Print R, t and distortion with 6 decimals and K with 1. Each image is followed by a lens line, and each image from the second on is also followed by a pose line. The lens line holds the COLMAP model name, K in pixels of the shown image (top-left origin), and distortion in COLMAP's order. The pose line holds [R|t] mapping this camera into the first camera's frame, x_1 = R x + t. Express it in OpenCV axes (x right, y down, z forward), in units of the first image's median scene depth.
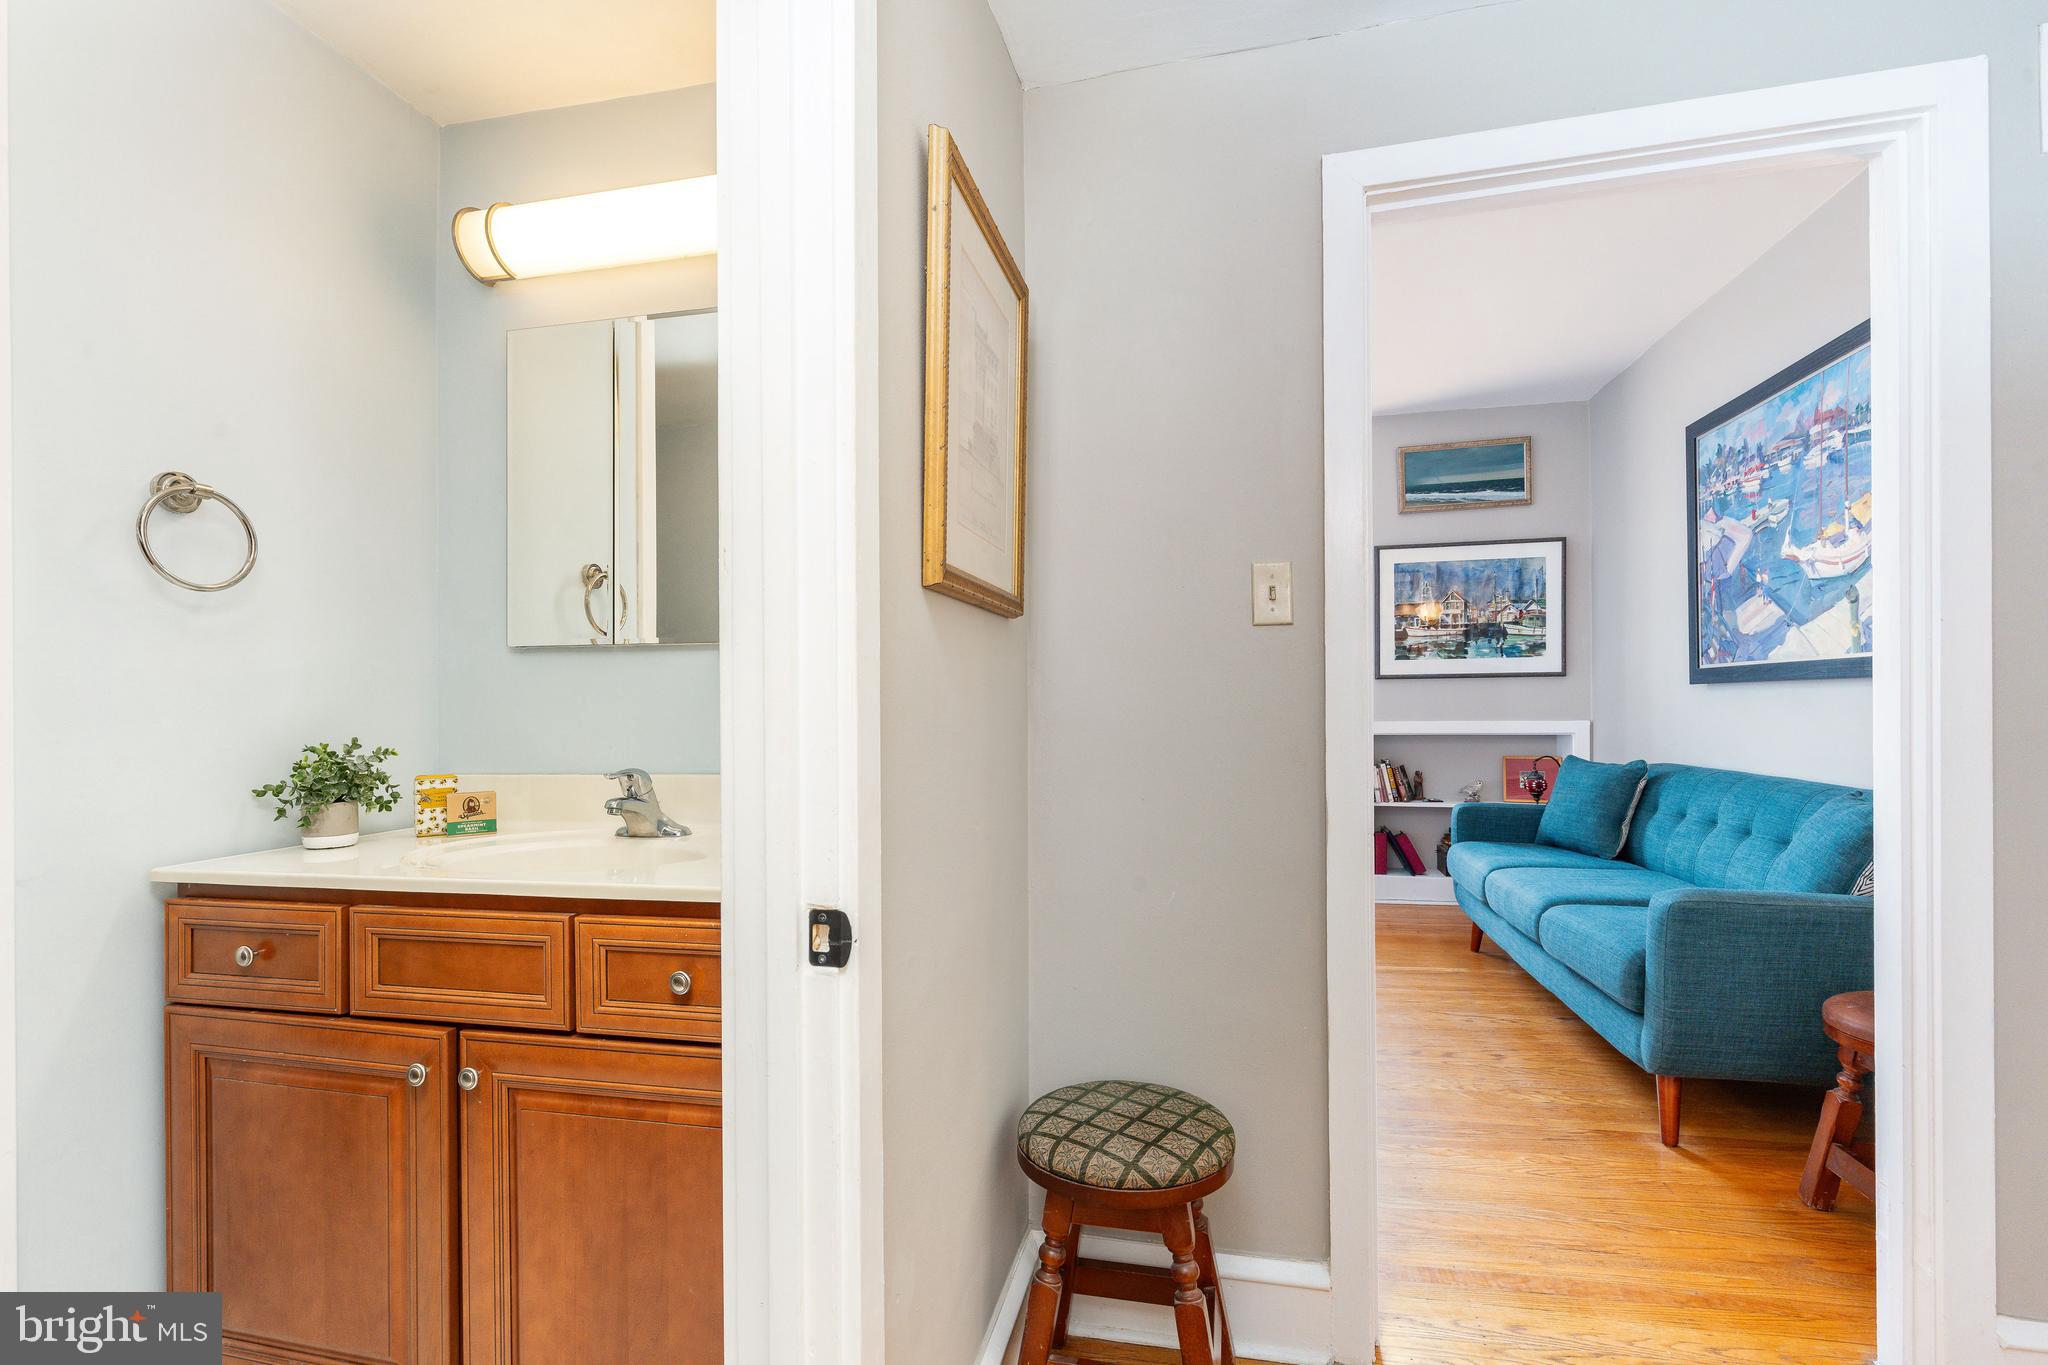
lens RADIAL K [[923.6, 0, 1023.8], [0, 923.6, 695.4], [0, 0, 1]] dist [0.000591, -0.000177]
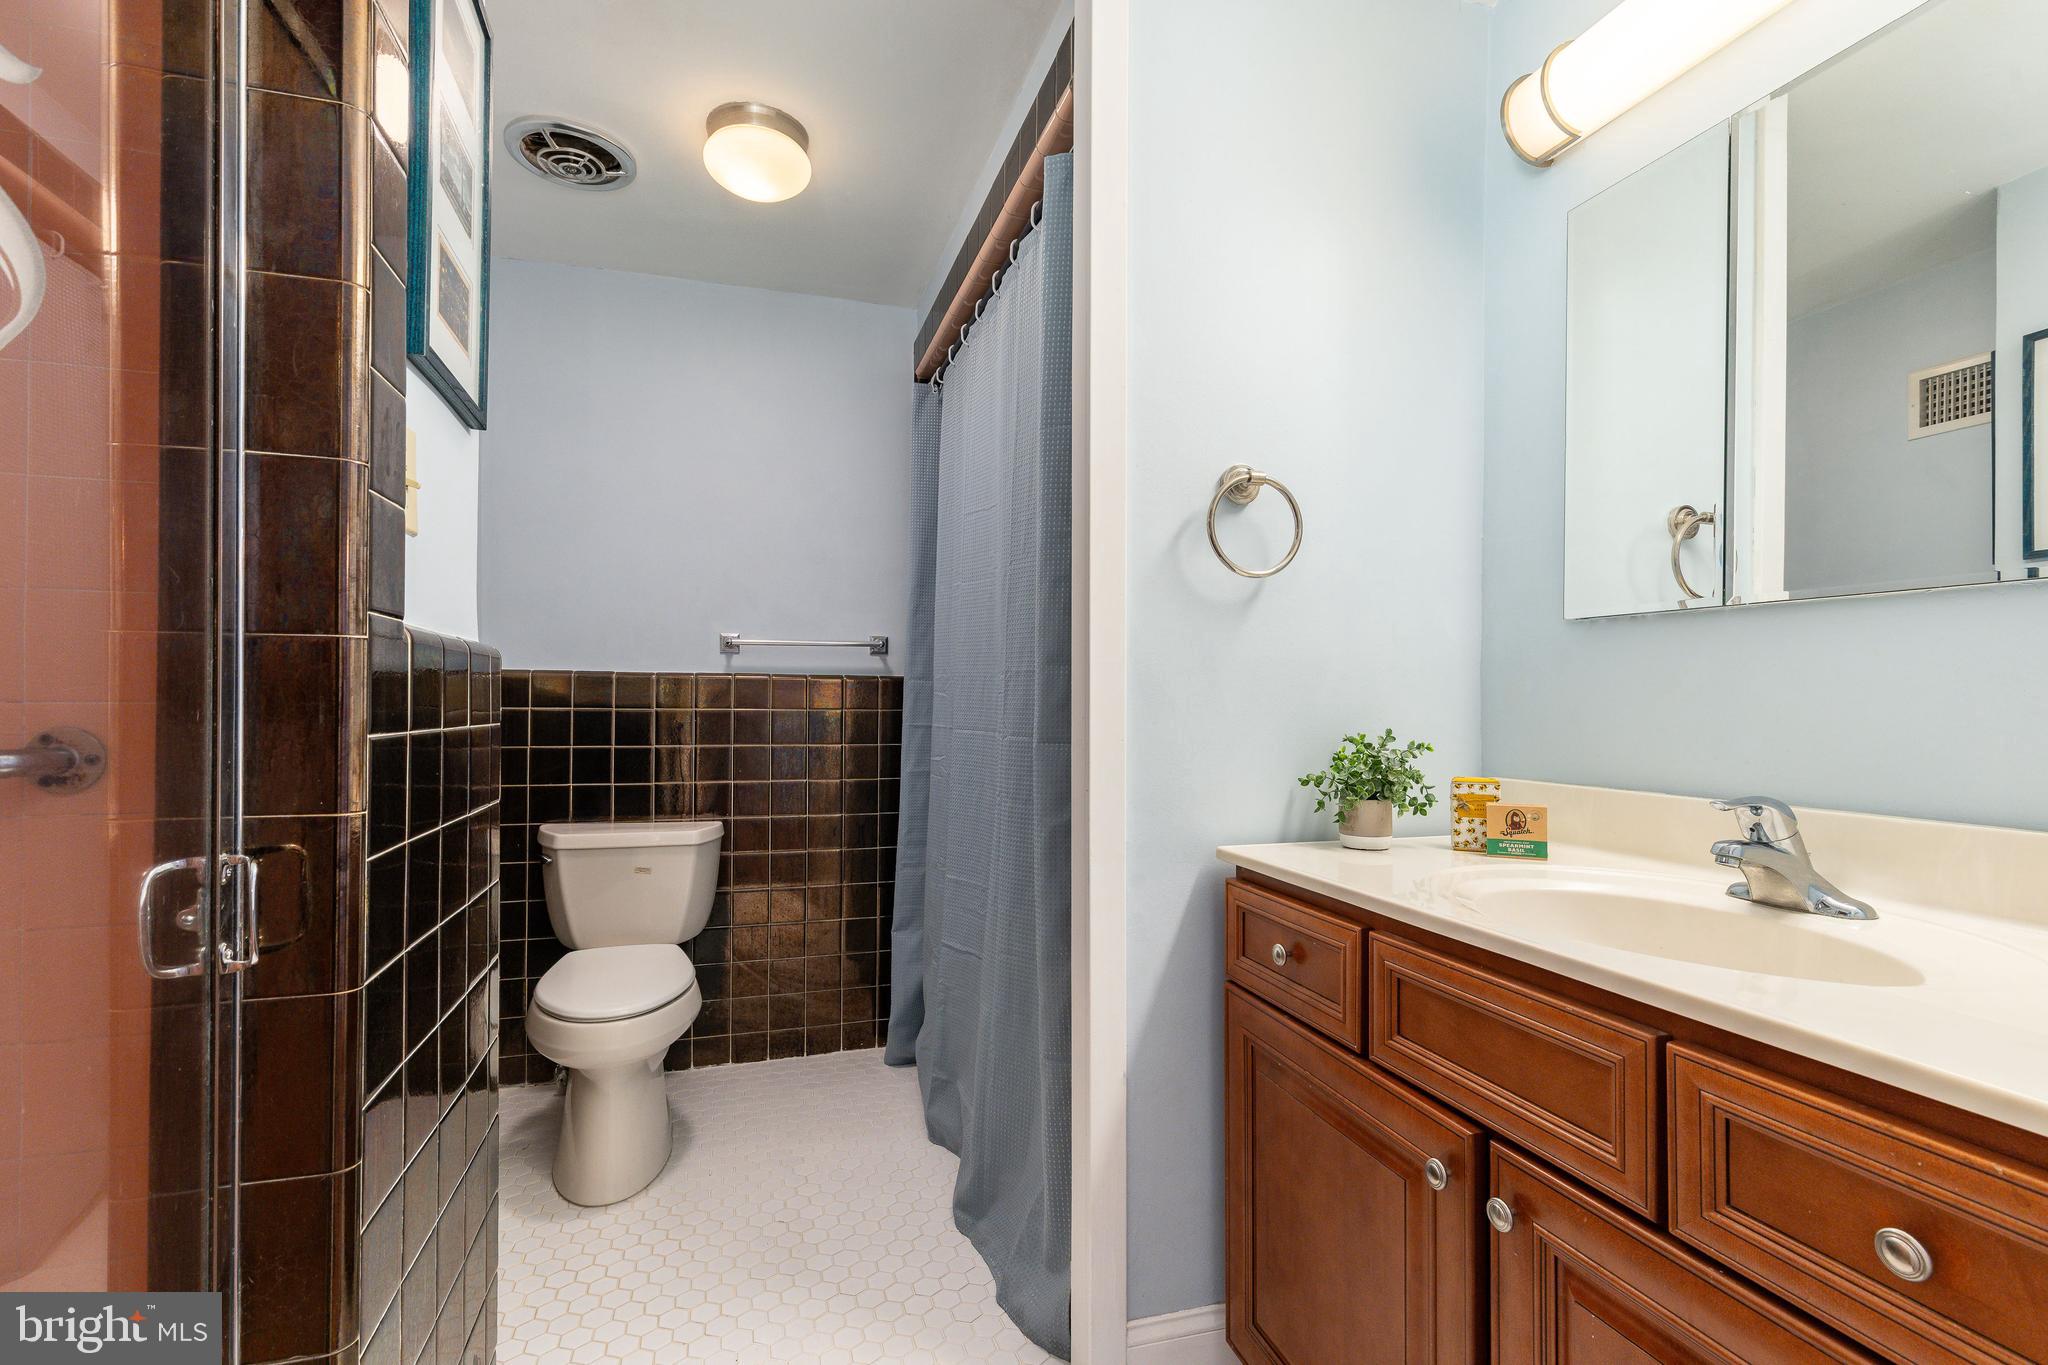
lens RADIAL K [[923.6, 0, 1023.8], [0, 923.6, 695.4], [0, 0, 1]] dist [0.000591, -0.000177]
pose [[0.502050, 0.009923, -0.864782, -0.134861], [-0.002545, 0.999947, 0.009997, 0.005642], [0.864835, -0.002819, 0.502048, 0.254519]]
